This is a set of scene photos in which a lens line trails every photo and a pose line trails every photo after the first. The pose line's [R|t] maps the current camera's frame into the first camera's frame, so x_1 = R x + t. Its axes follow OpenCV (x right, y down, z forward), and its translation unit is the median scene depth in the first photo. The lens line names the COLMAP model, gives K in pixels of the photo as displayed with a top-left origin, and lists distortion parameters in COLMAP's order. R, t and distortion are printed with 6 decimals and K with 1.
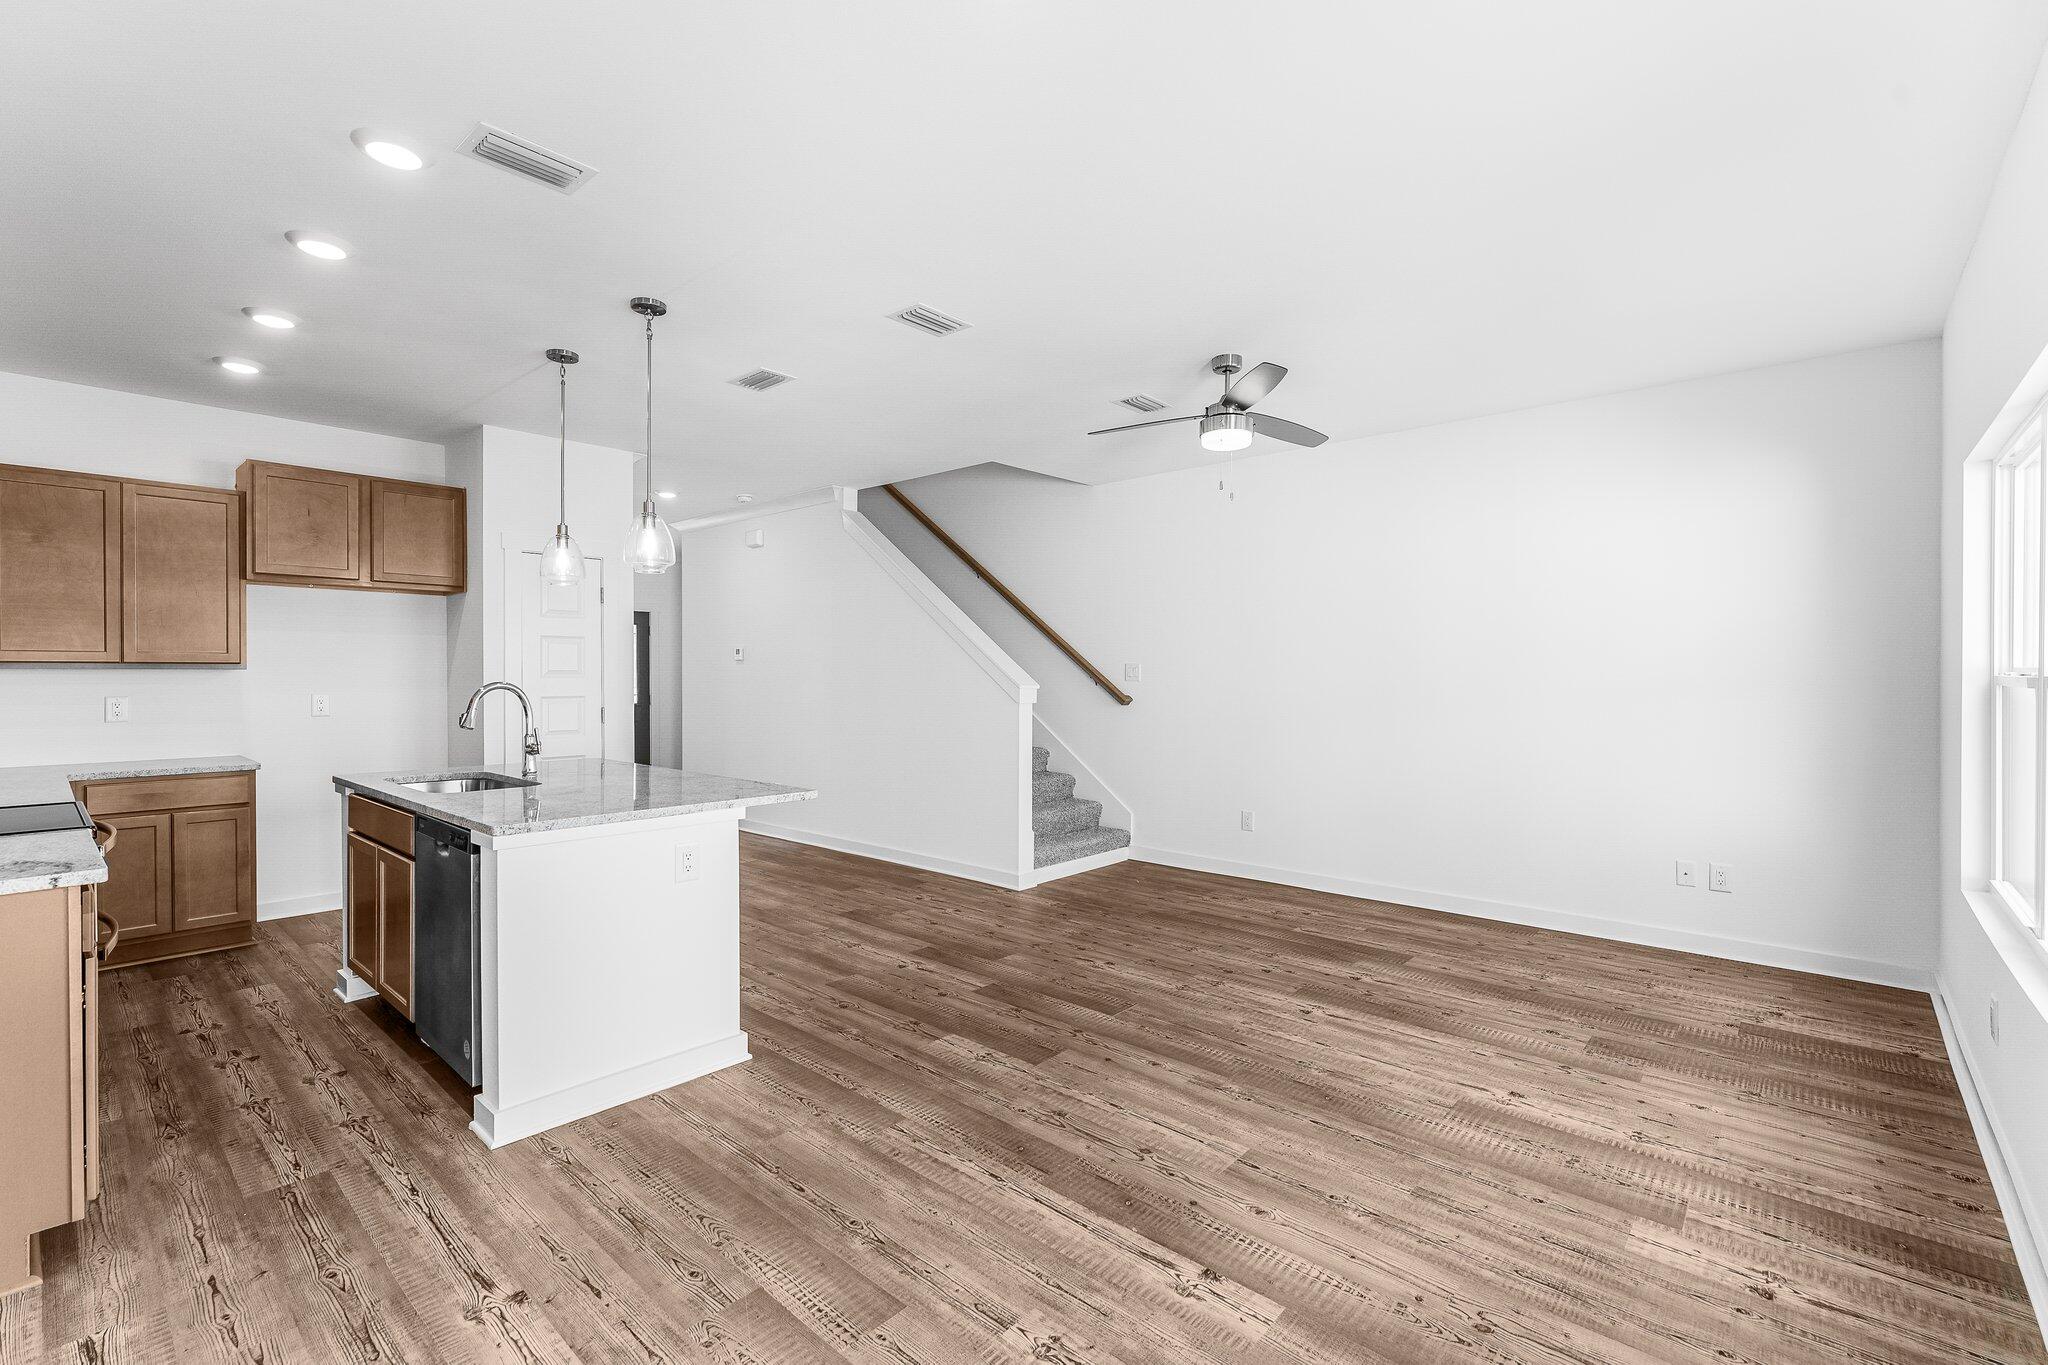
lens RADIAL K [[899.4, 0, 1023.6], [0, 899.4, 684.2], [0, 0, 1]] dist [0.001847, 0.000144]
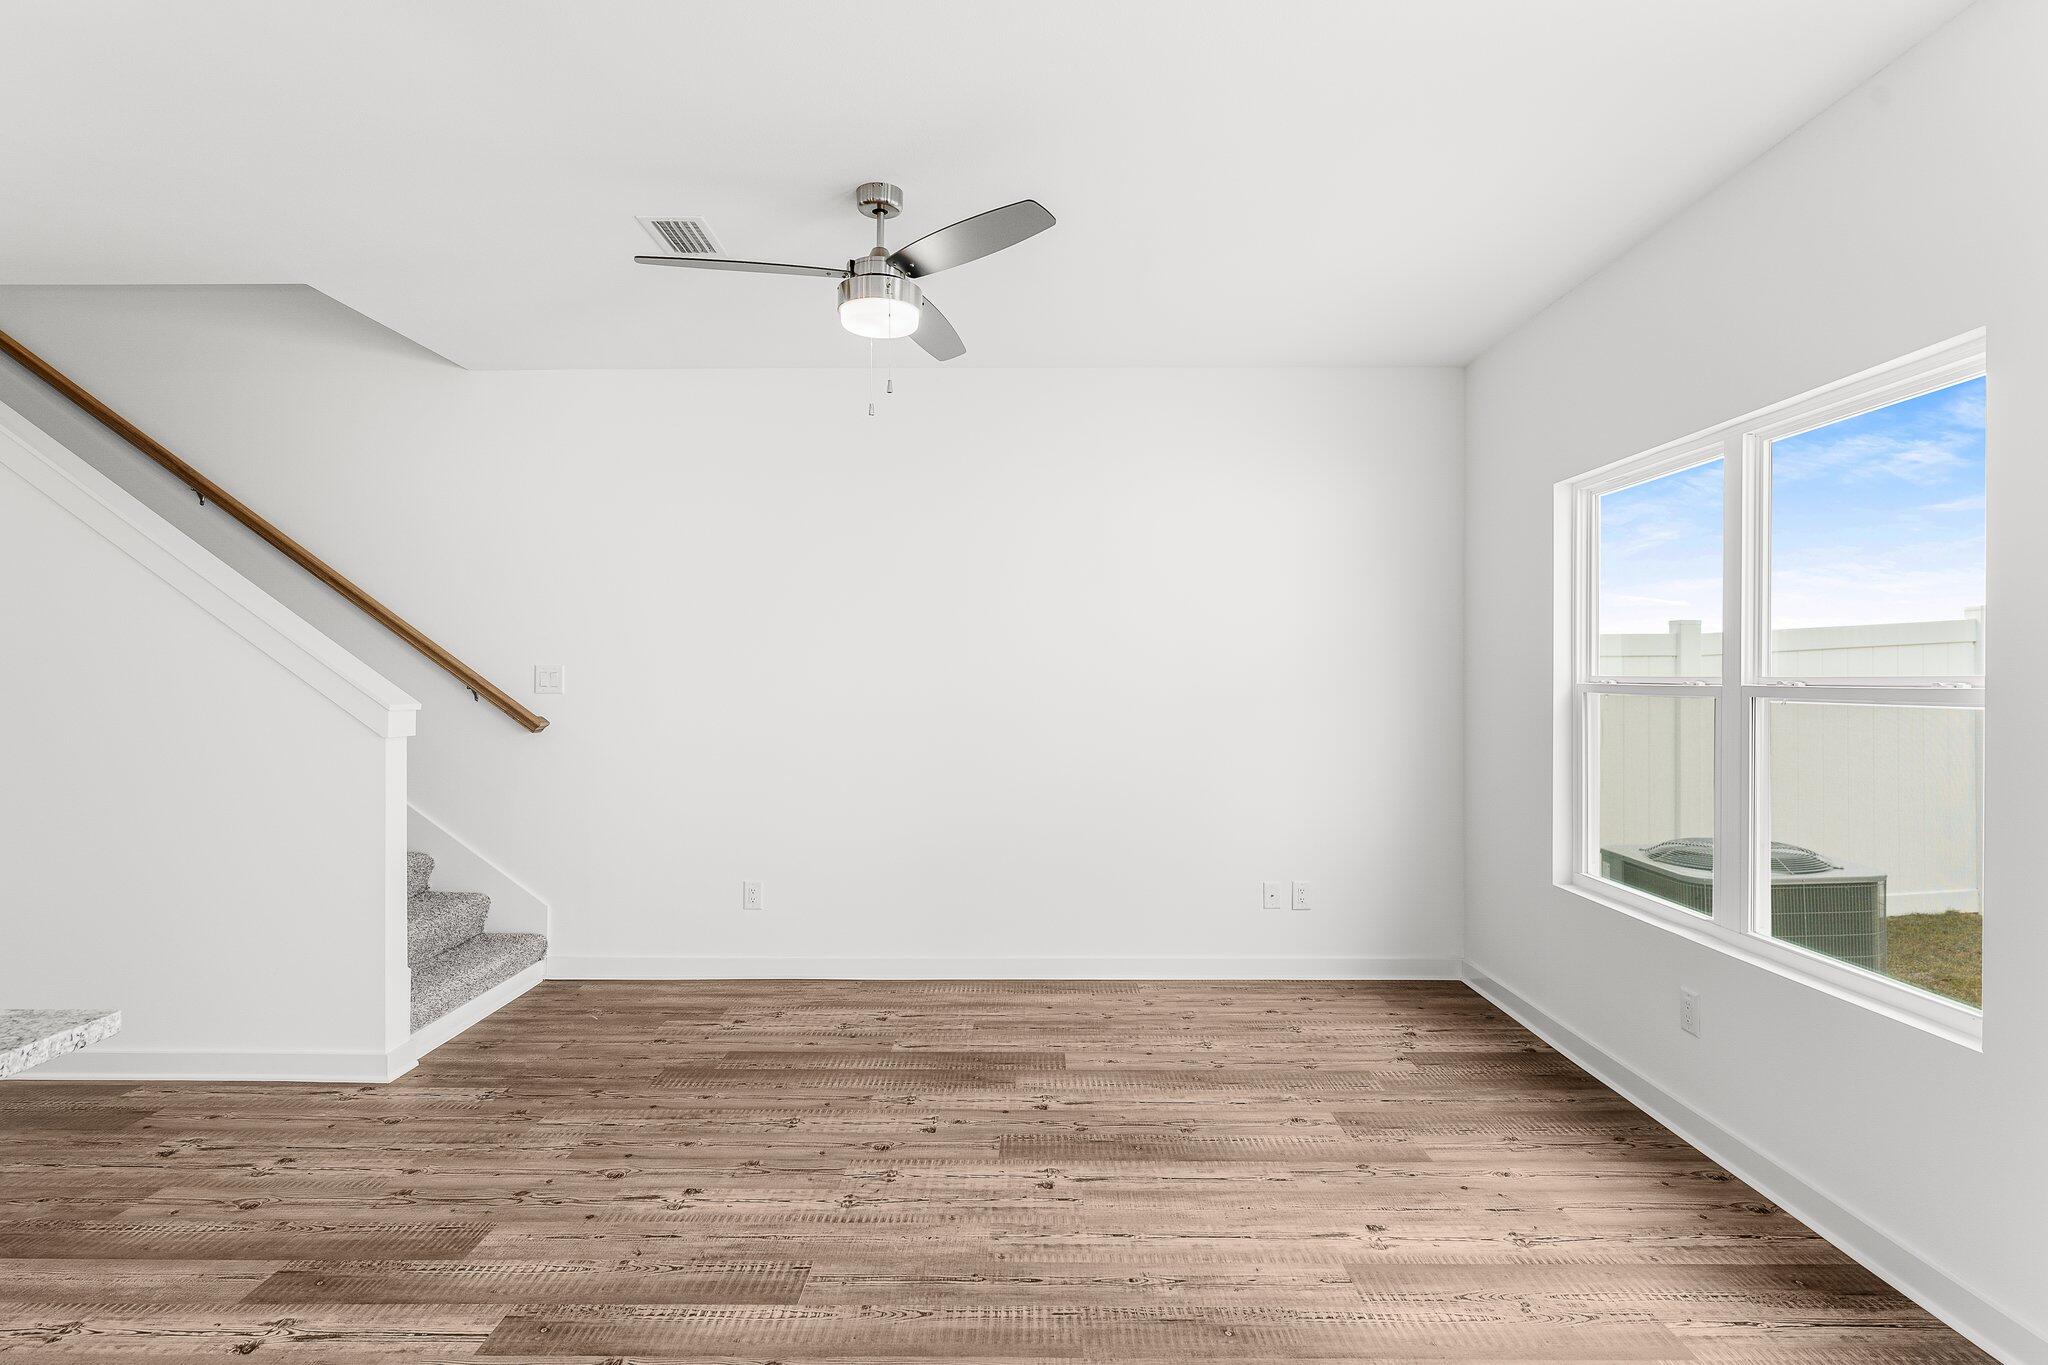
lens RADIAL K [[1081.4, 0, 1025.8], [0, 1081.4, 672.2], [0, 0, 1]] dist [0.000491, -0.002369]
pose [[0.749298, 0.001399, 0.662231, -0.204323], [0.009461, 0.999873, -0.012817, -0.007346], [-0.662165, 0.015869, 0.749190, 0.351632]]
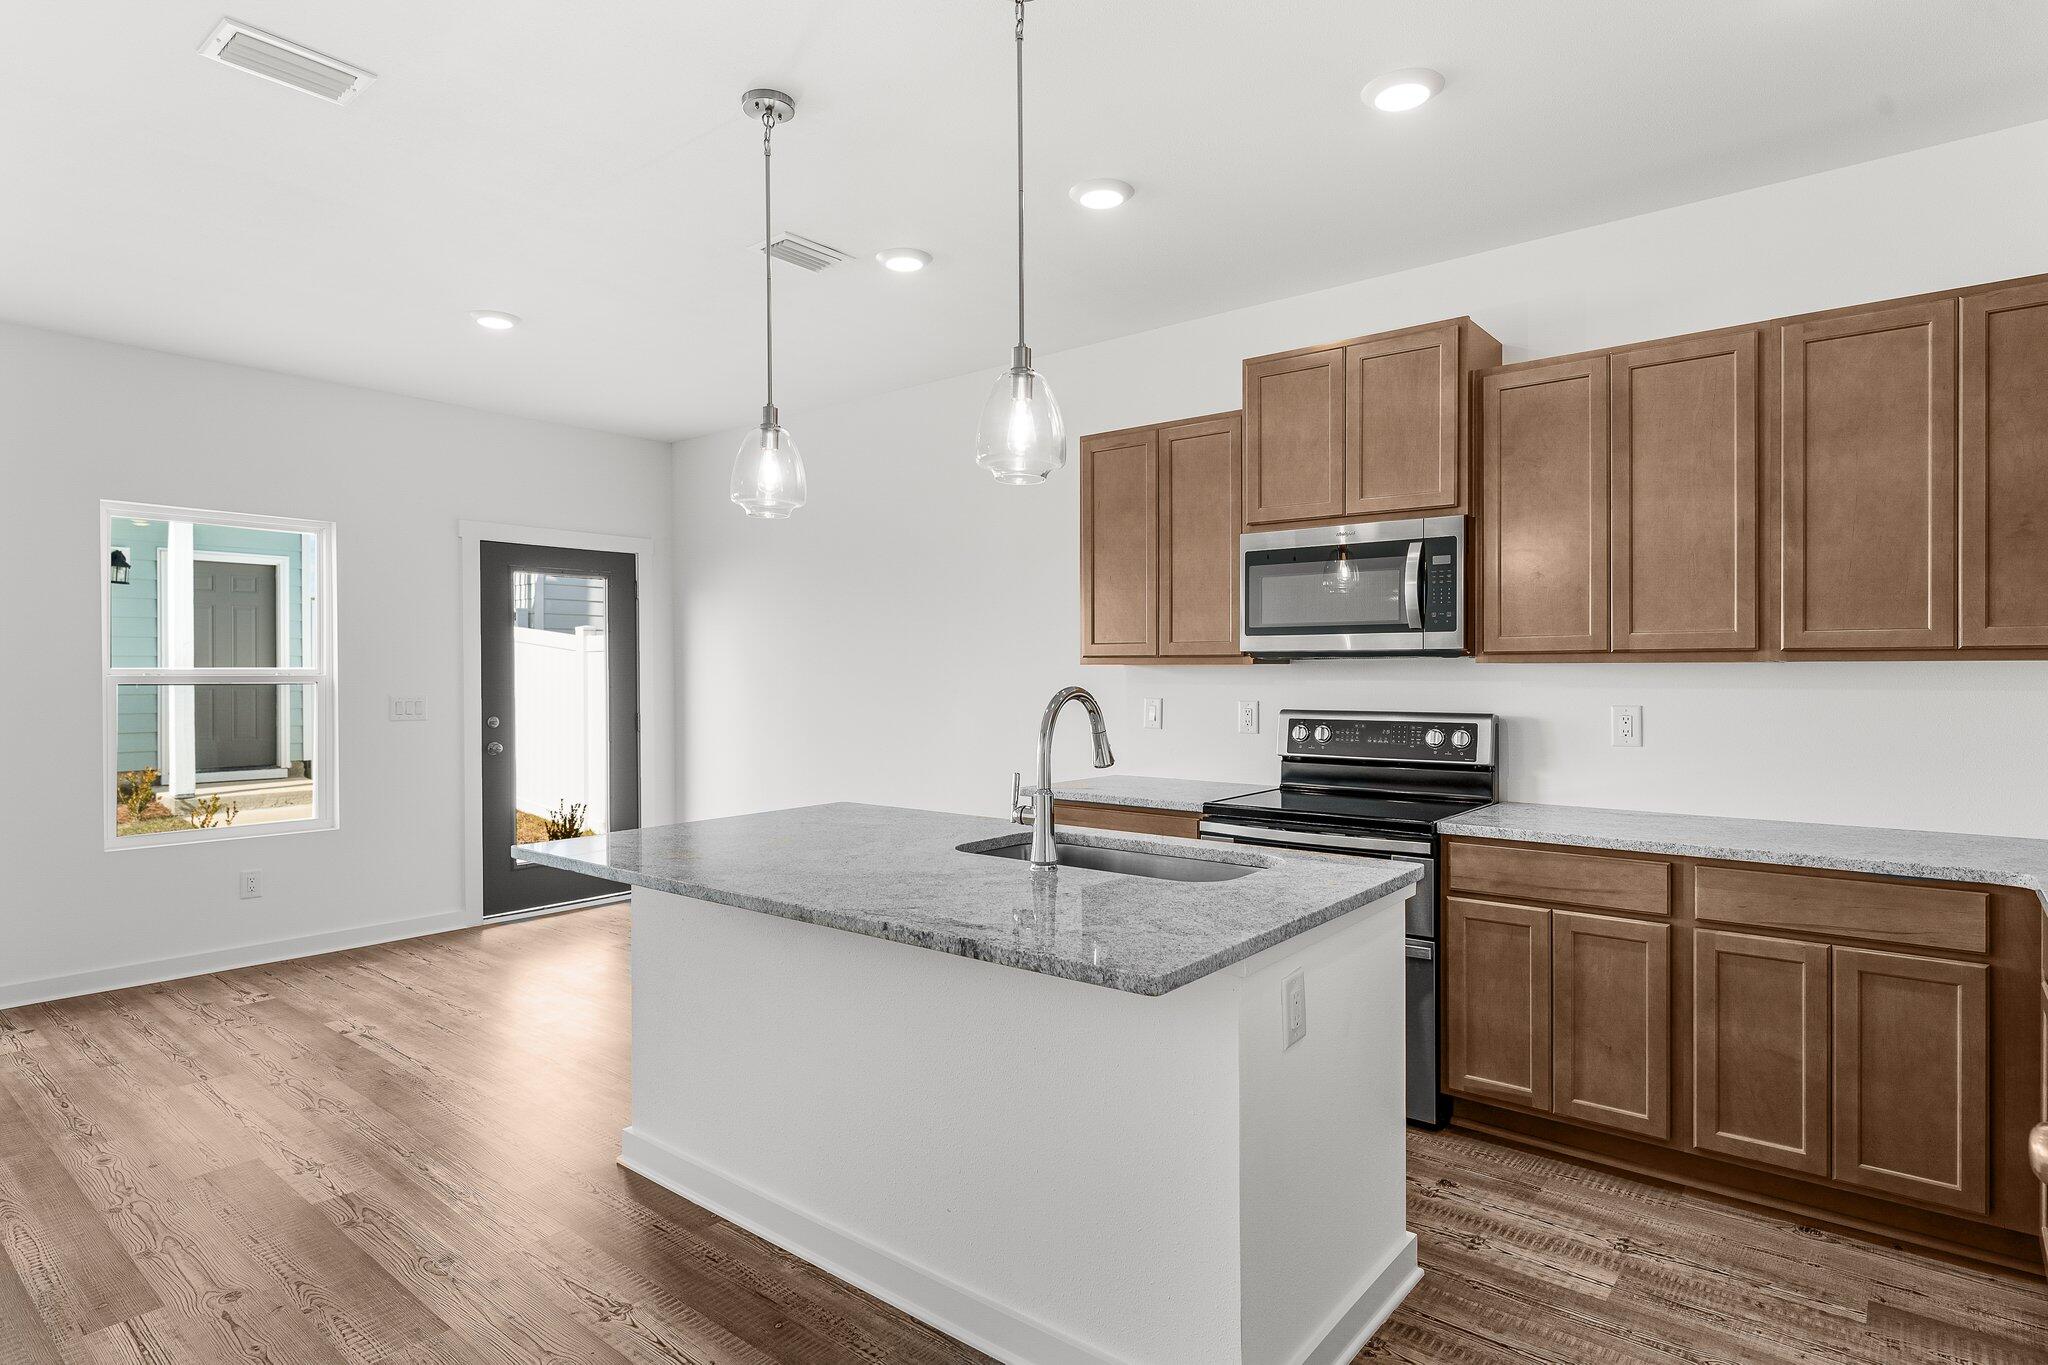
lens RADIAL K [[1081.4, 0, 1033.0], [0, 1081.4, 683.7], [0, 0, 1]] dist [0.000491, -0.002369]
pose [[-0.998531, 0.002796, -0.054110, -0.476750], [0.001447, 0.999688, 0.024938, -0.018711], [0.054162, 0.024823, -0.998224, 1.514951]]
